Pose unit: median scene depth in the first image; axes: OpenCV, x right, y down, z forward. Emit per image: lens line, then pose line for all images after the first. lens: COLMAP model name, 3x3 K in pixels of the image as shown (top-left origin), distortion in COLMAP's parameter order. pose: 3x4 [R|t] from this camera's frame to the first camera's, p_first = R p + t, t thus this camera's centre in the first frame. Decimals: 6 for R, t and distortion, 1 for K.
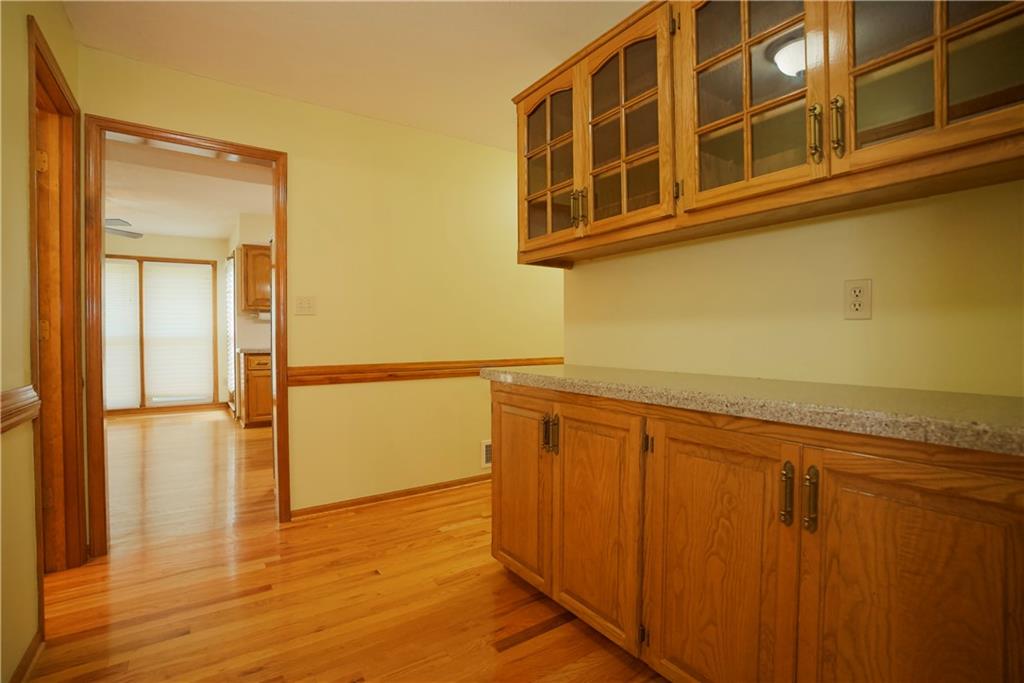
lens RADIAL K [[481.8, 0, 511.0], [0, 481.8, 339.8], [0, 0, 1]] dist [-0.033184, 0.016869]
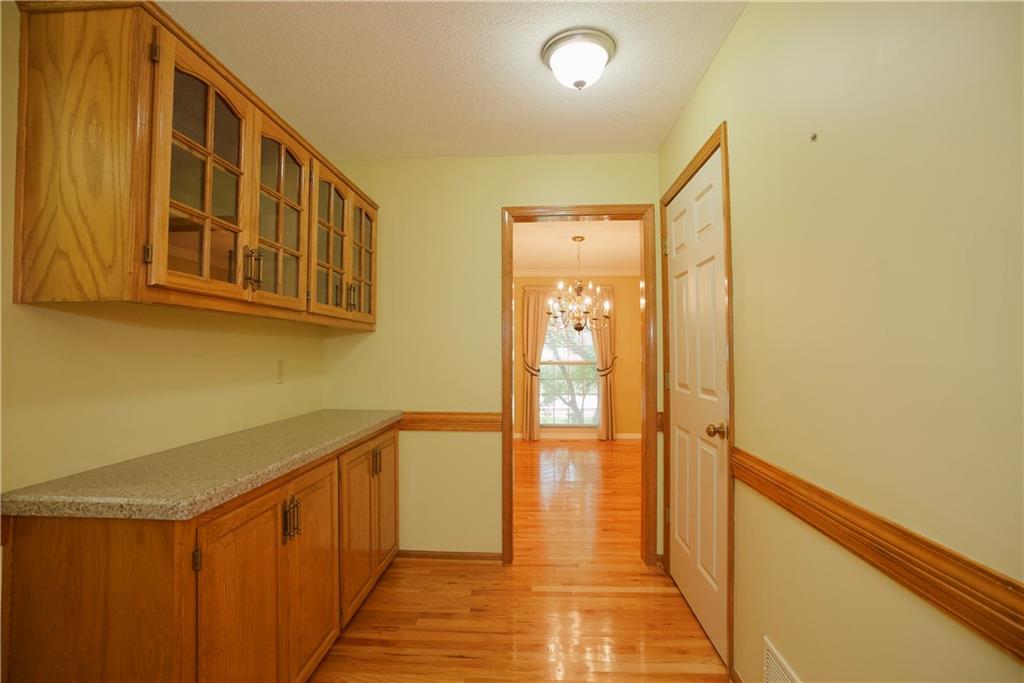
lens RADIAL K [[481.8, 0, 509.0], [0, 481.8, 339.6], [0, 0, 1]] dist [-0.033184, 0.016869]
pose [[-0.795754, 0.019991, 0.605290, -0.768688], [0.000327, 0.999469, -0.032579, -0.114306], [-0.605620, -0.025727, -0.795338, 1.408447]]
